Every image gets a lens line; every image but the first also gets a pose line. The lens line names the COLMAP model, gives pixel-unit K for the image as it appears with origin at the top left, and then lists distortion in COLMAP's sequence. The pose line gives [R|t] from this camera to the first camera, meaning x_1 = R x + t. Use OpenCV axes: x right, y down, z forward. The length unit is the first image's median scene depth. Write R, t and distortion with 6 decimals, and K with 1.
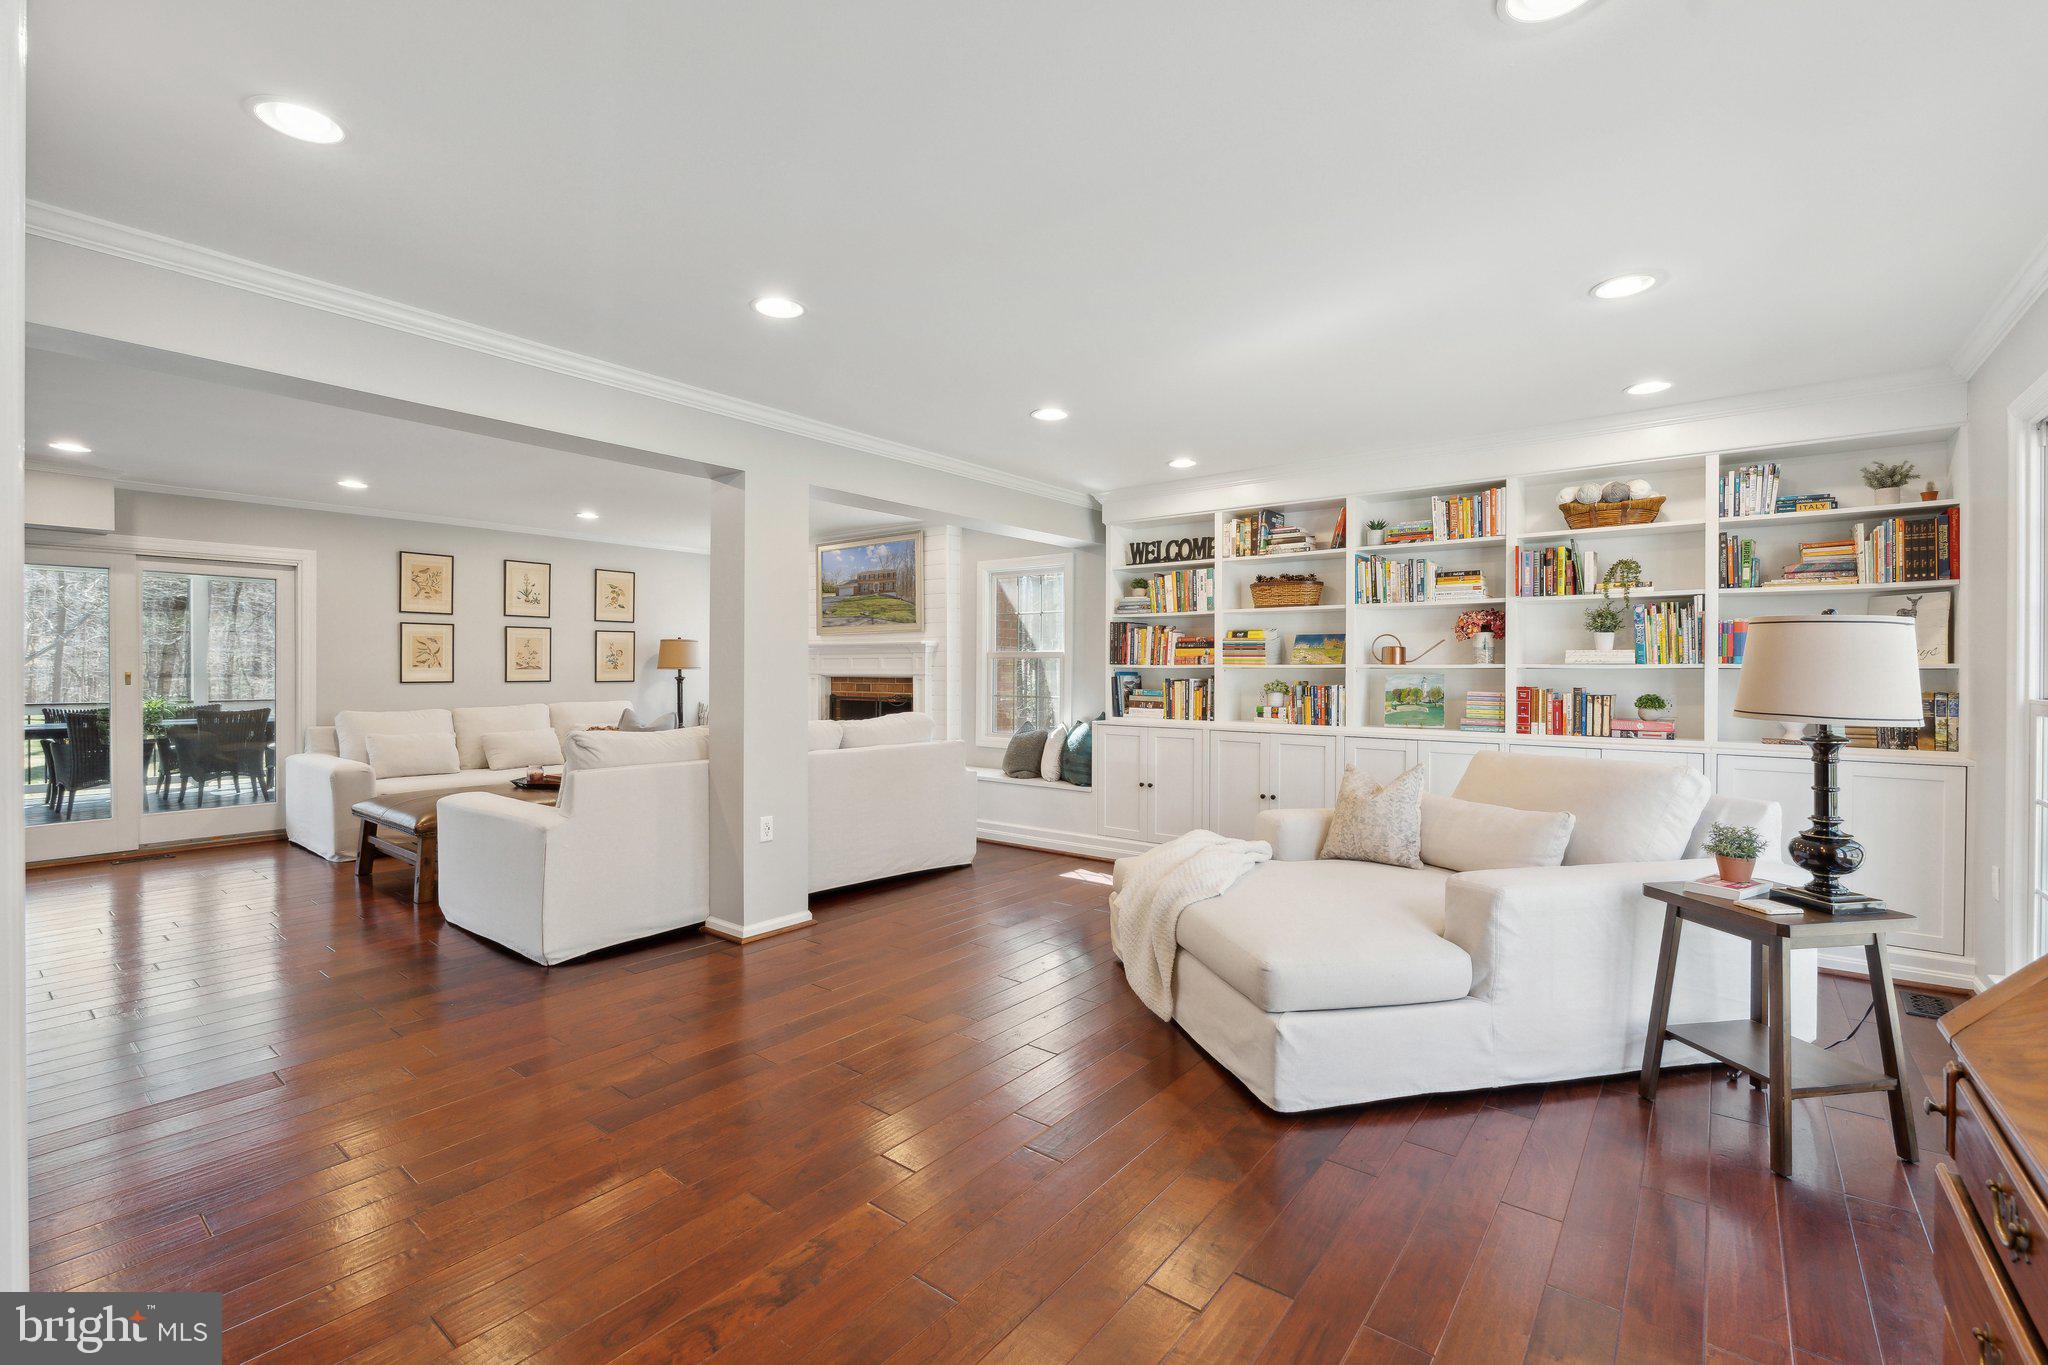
lens RADIAL K [[898.5, 0, 1026.3], [0, 898.5, 671.1], [0, 0, 1]] dist [-0.002733, -0.000402]
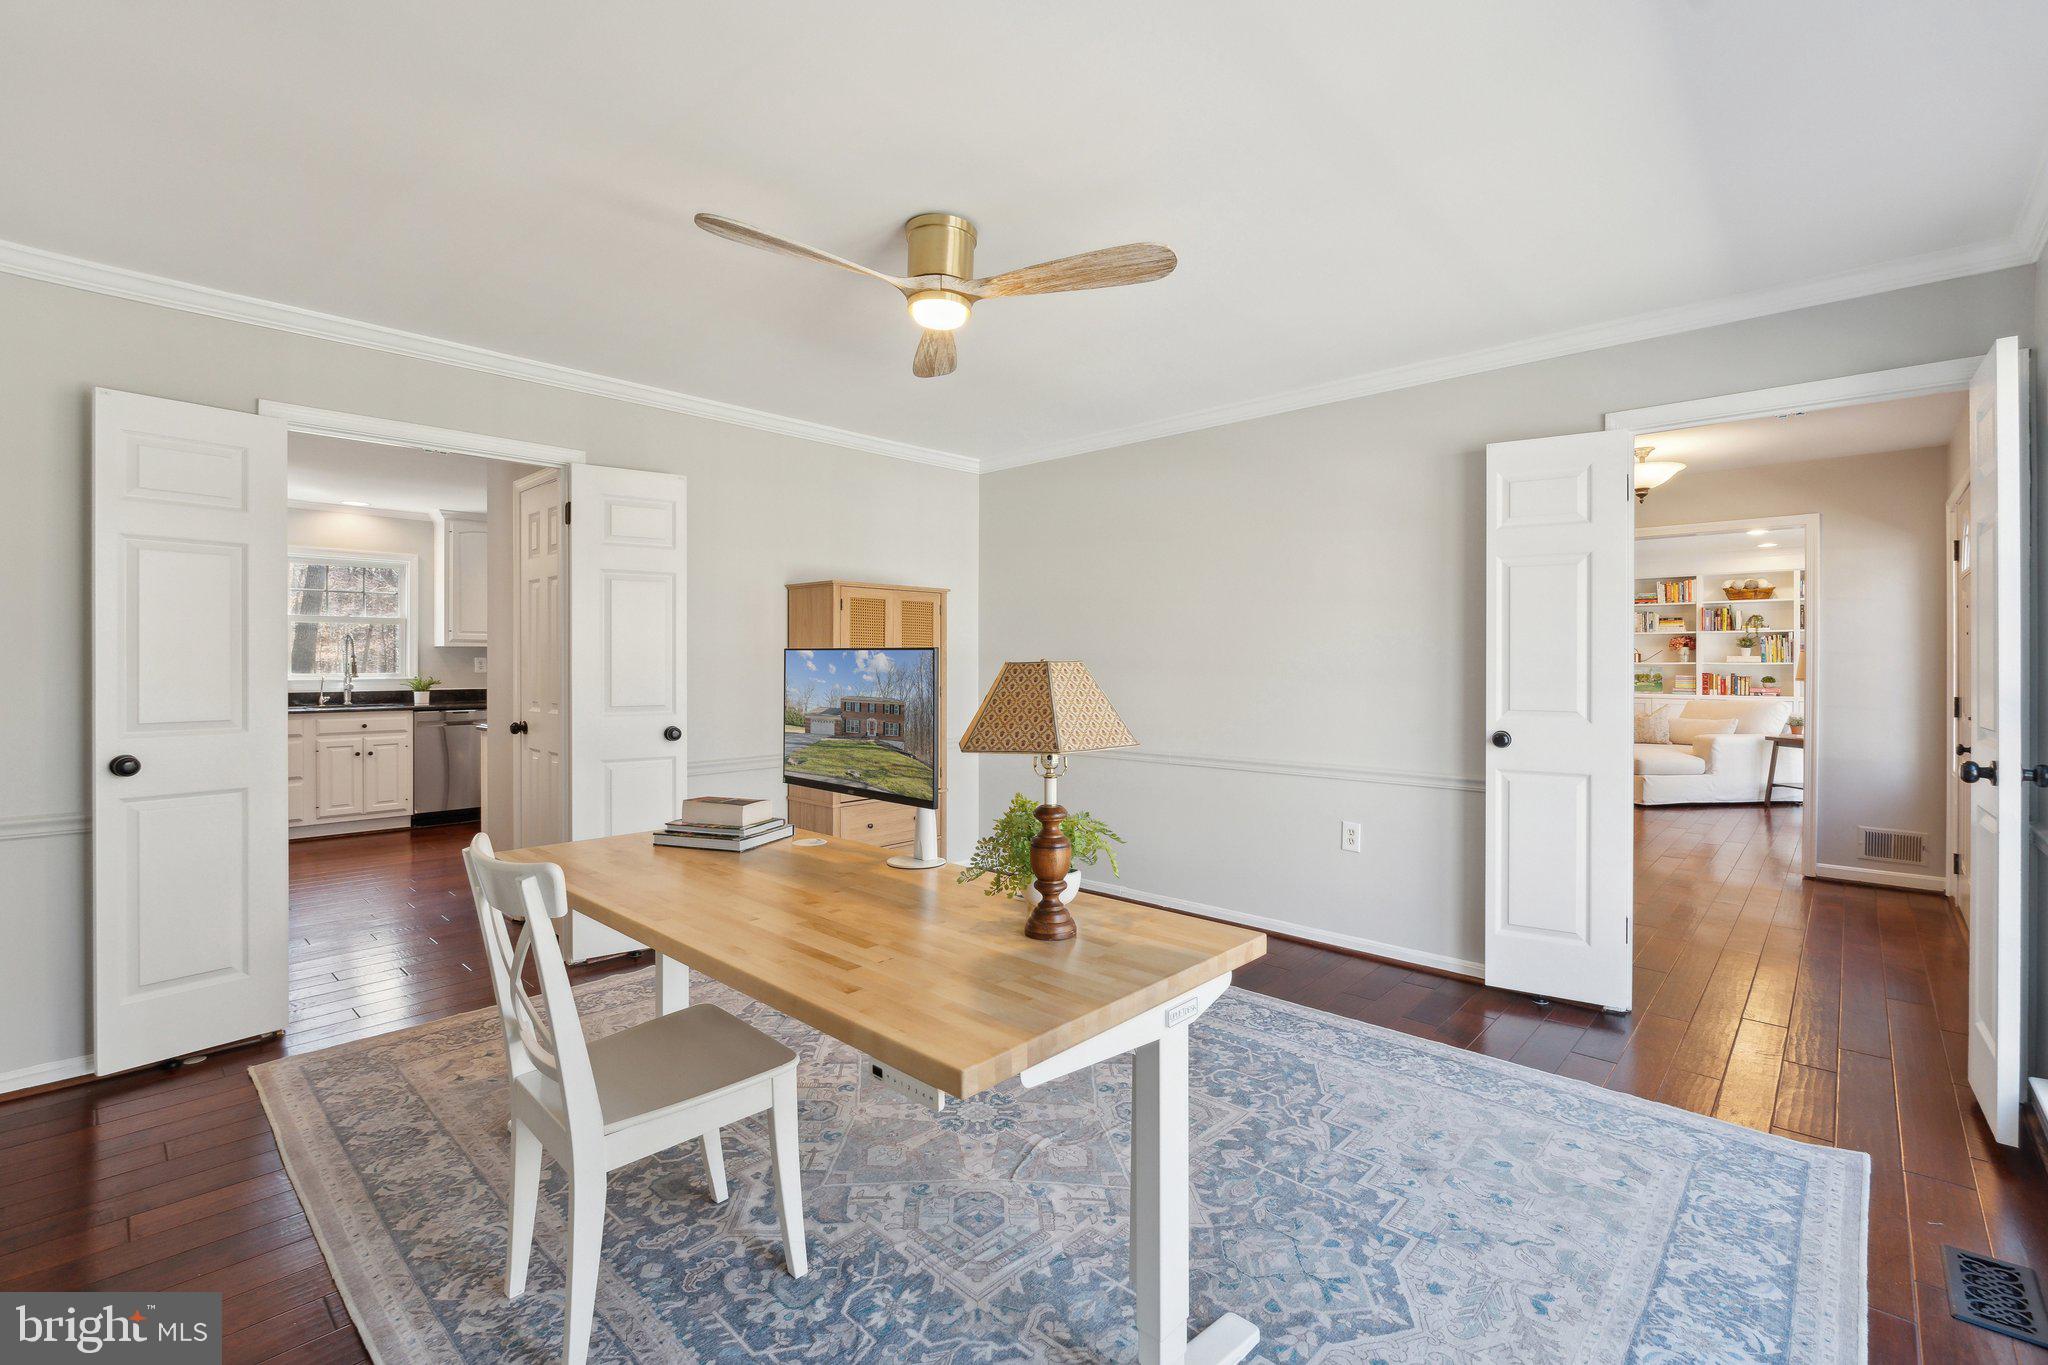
lens RADIAL K [[889.9, 0, 1024.9], [0, 889.9, 663.5], [0, 0, 1]] dist [-0.008453, 0.000066]
pose [[0.995670, -0.000027, -0.092958, -0.822687], [-0.000146, 0.999998, -0.001856, -0.000825], [0.092957, 0.001862, 0.995668, -1.191290]]
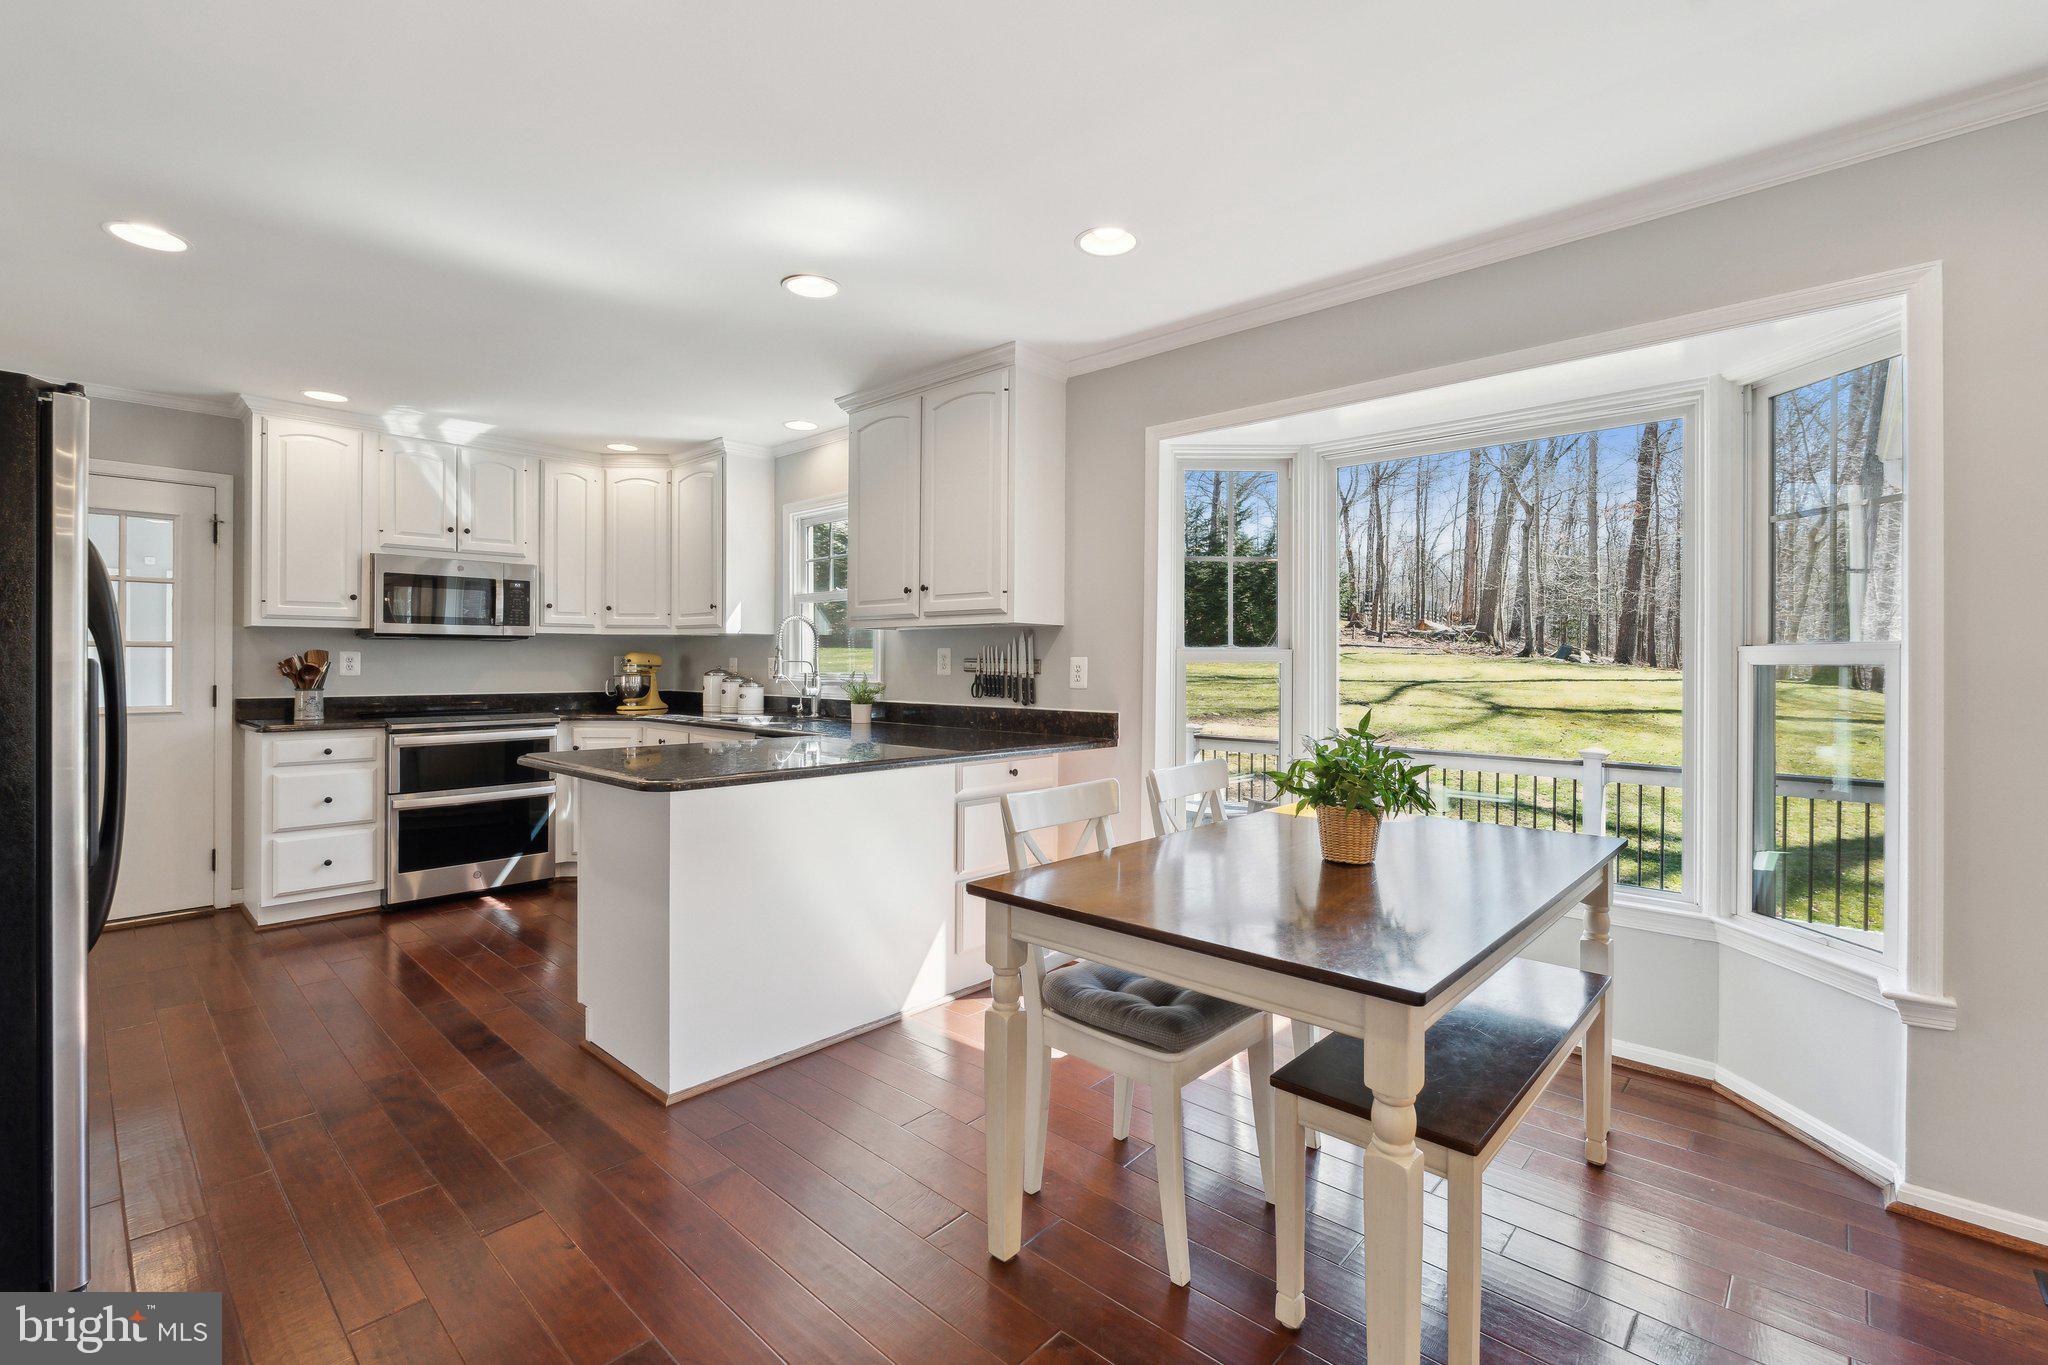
lens RADIAL K [[889.9, 0, 1024.9], [0, 889.9, 663.5], [0, 0, 1]] dist [-0.008453, 0.000066]
pose [[-0.084889, -0.000433, -0.996390, -1.056127], [-0.006627, 0.999978, 0.000130, 0.000914], [0.996368, 0.006614, -0.084890, 0.424351]]
